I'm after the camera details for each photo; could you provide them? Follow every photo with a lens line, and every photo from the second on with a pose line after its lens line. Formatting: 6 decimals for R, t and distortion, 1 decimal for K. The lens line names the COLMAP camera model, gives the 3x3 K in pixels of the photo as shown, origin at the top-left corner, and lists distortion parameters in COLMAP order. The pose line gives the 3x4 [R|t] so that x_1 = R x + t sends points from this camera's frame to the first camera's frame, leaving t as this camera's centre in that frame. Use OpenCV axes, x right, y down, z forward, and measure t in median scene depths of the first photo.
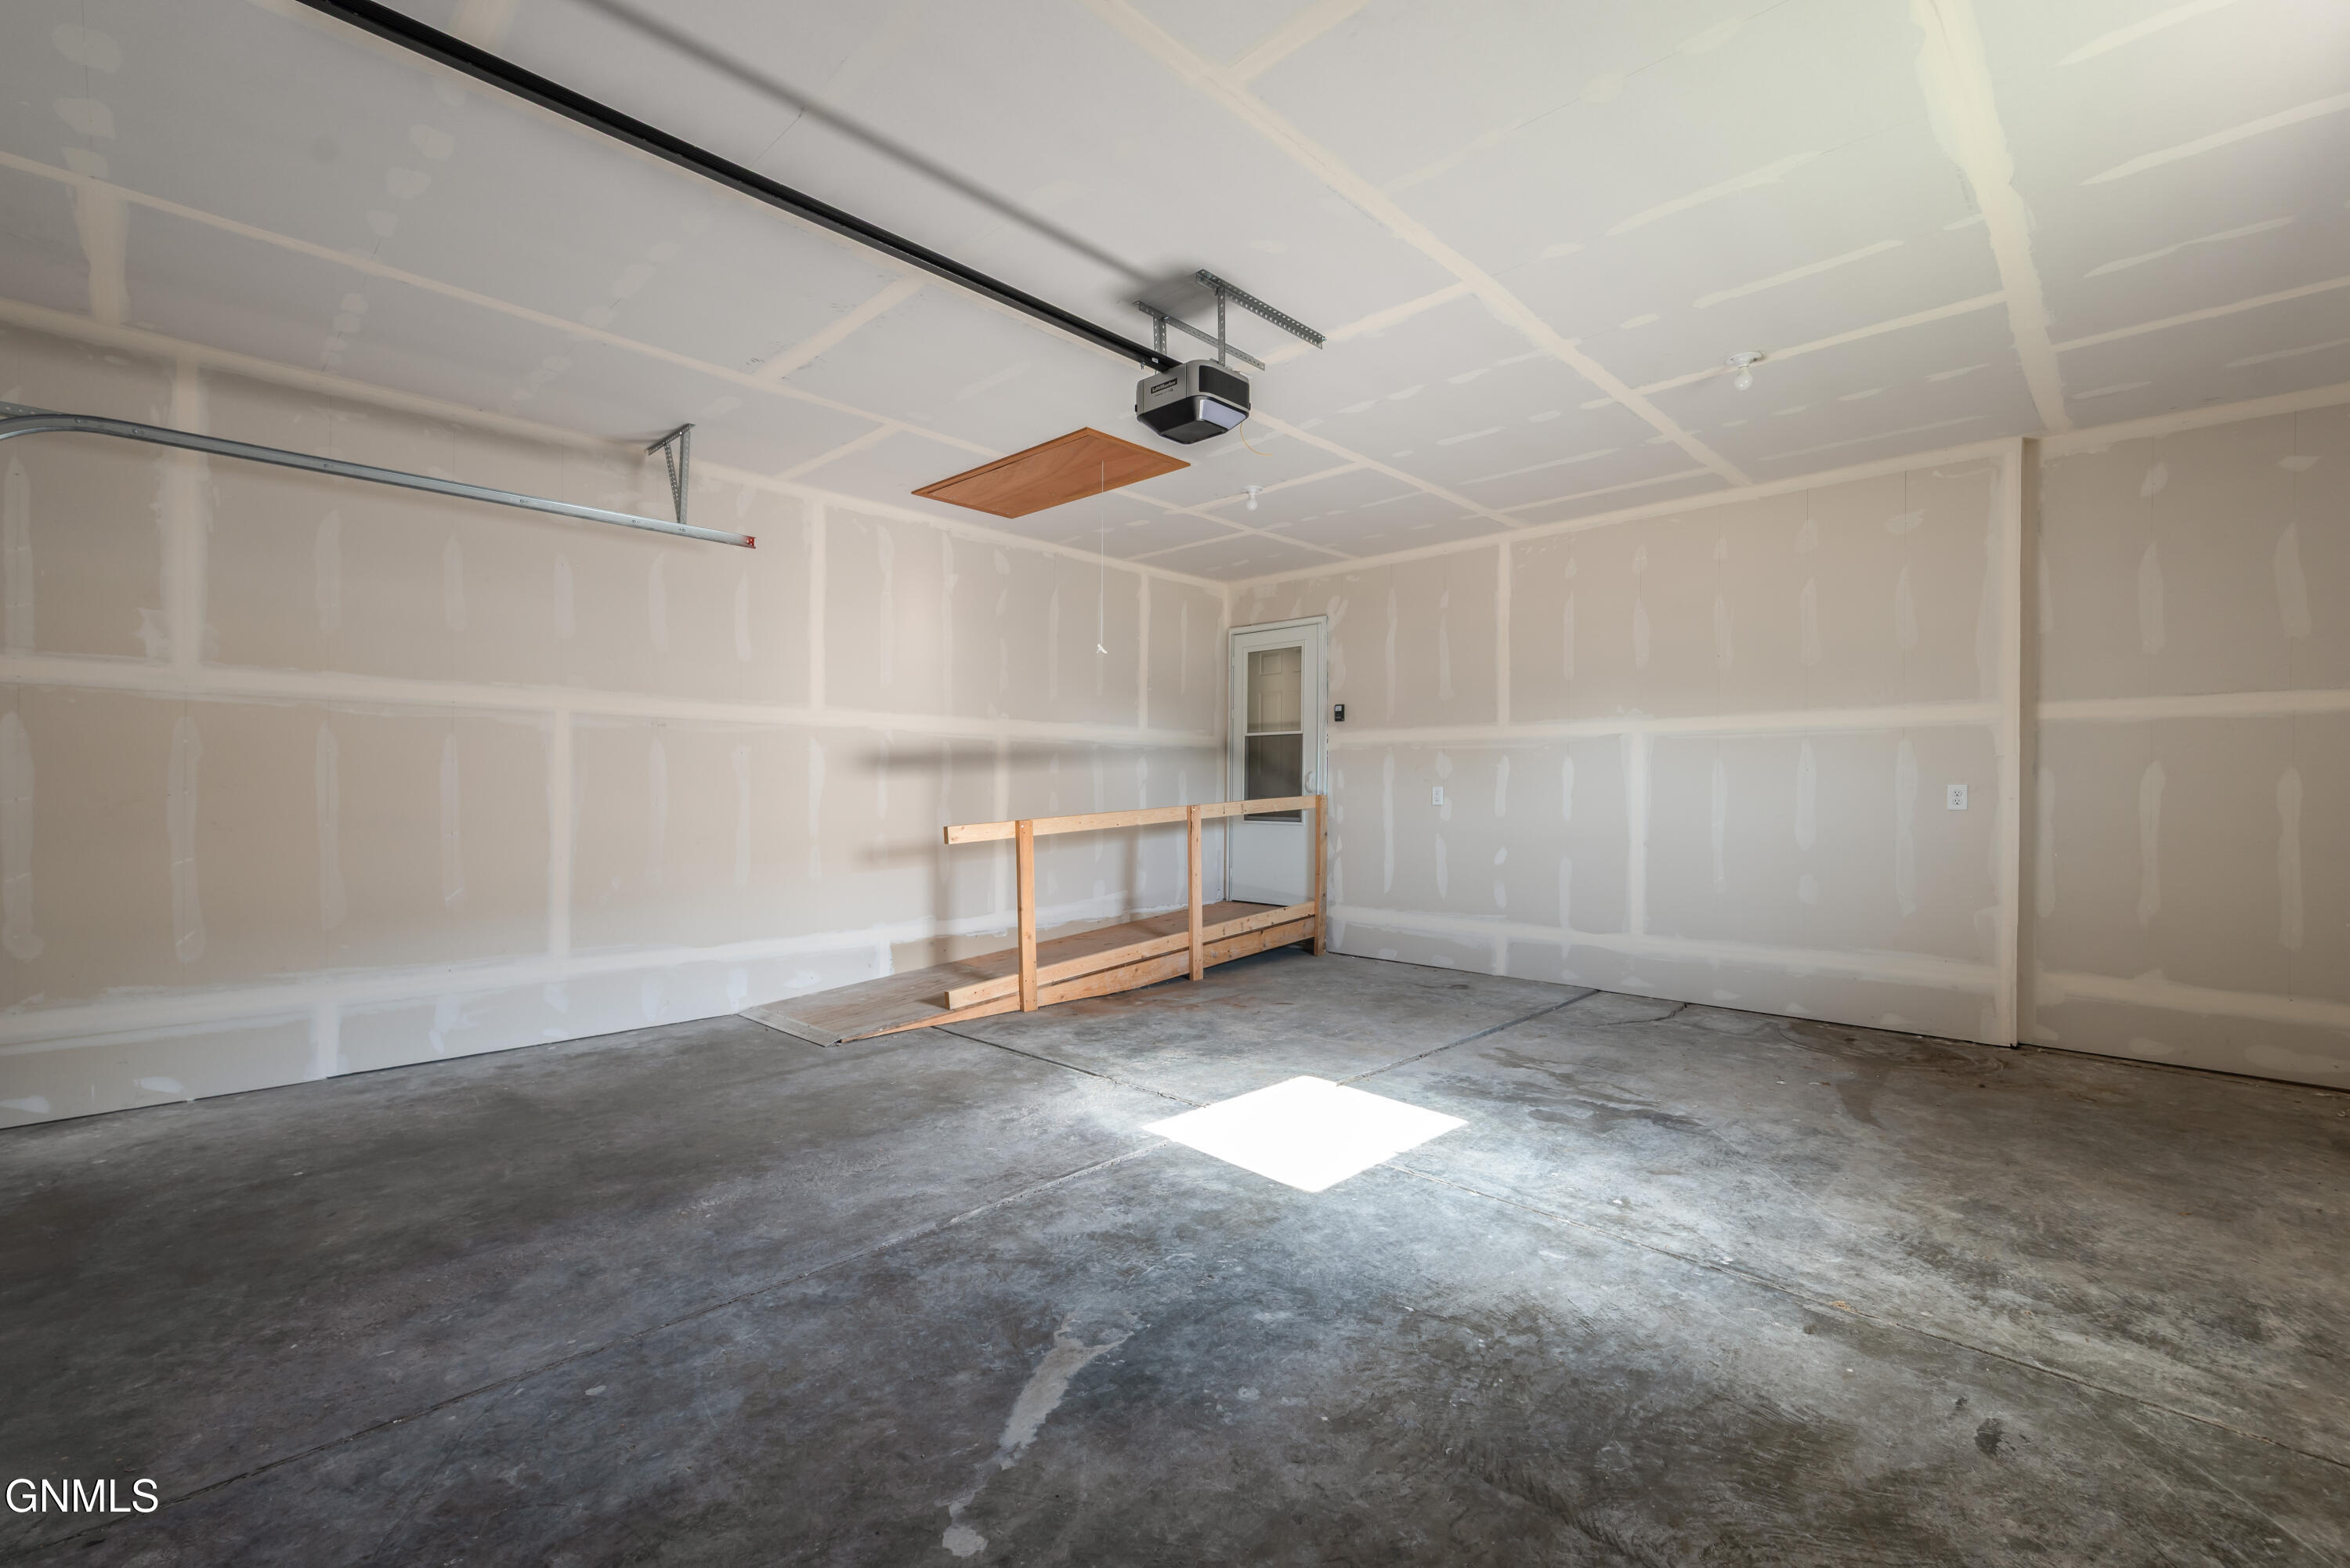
lens RADIAL K [[1039.7, 0, 1167.2], [0, 1039.7, 795.3], [0, 0, 1]] dist [0.001639, 0.000102]
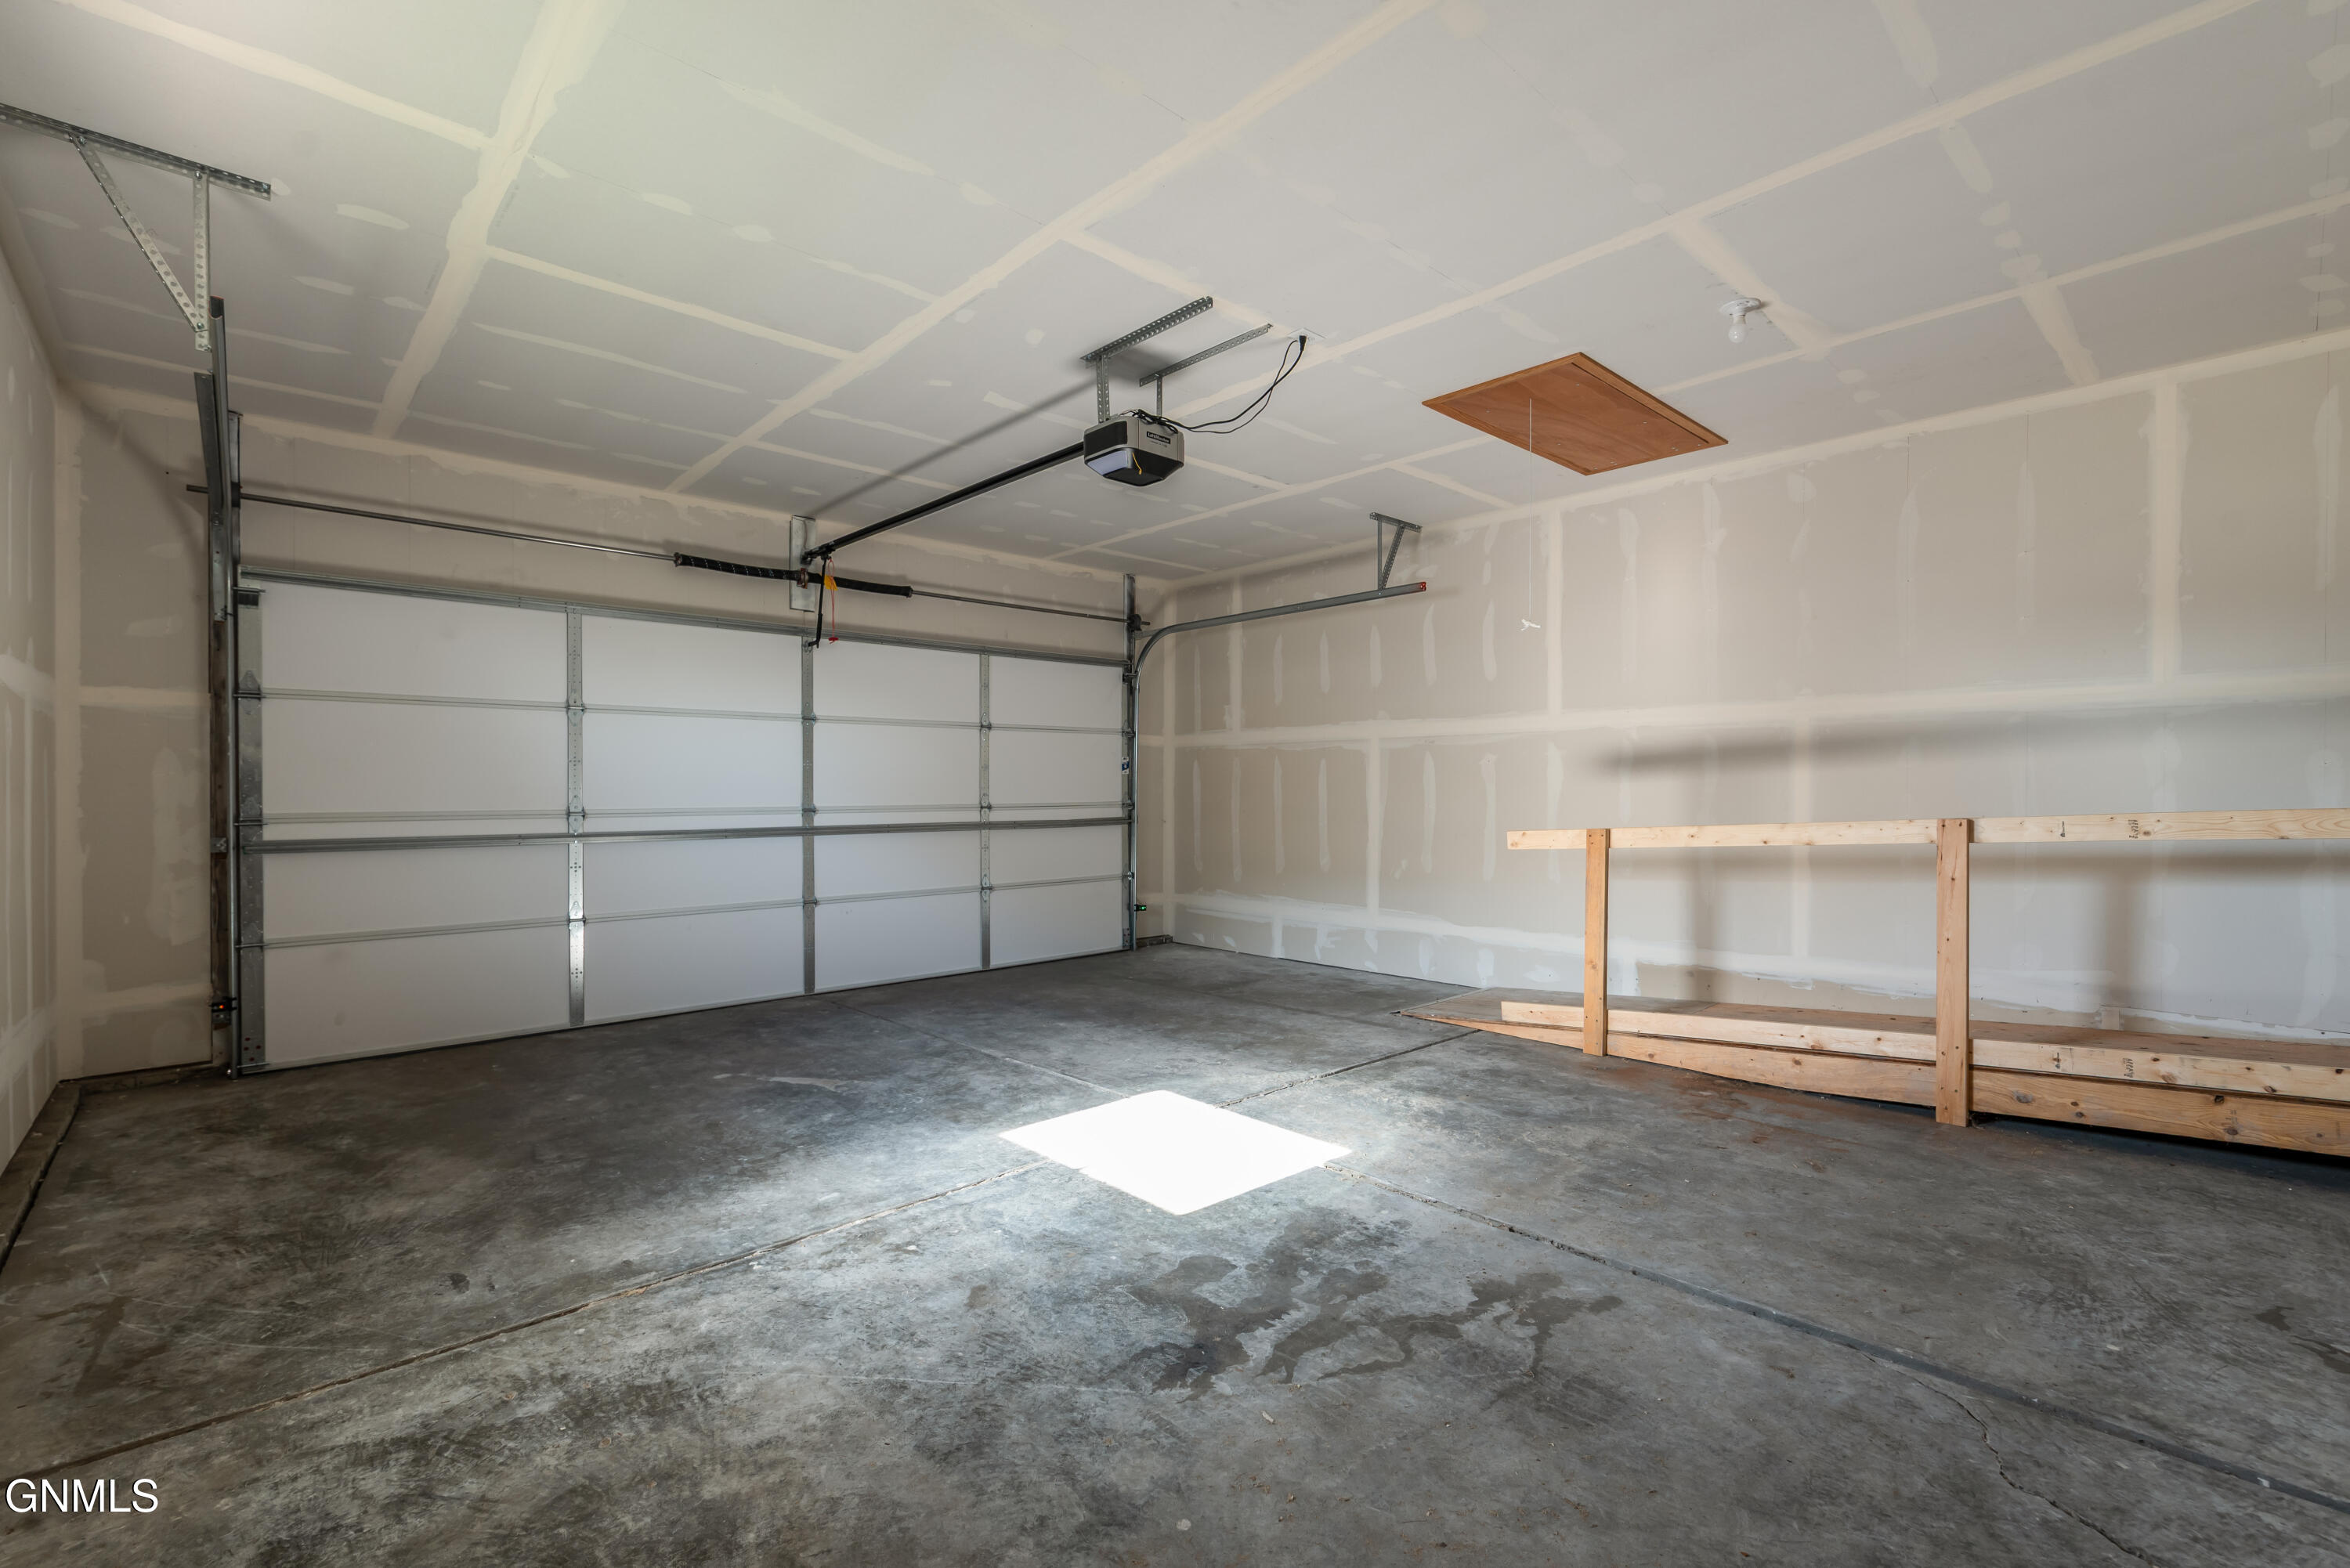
lens RADIAL K [[1039.7, 0, 1167.2], [0, 1039.7, 795.3], [0, 0, 1]] dist [0.001639, 0.000102]
pose [[-0.068041, 0.000383, -0.997682, 1.266363], [-0.002101, 0.999998, 0.000527, -0.005111], [0.997680, 0.002132, -0.068040, 1.227624]]
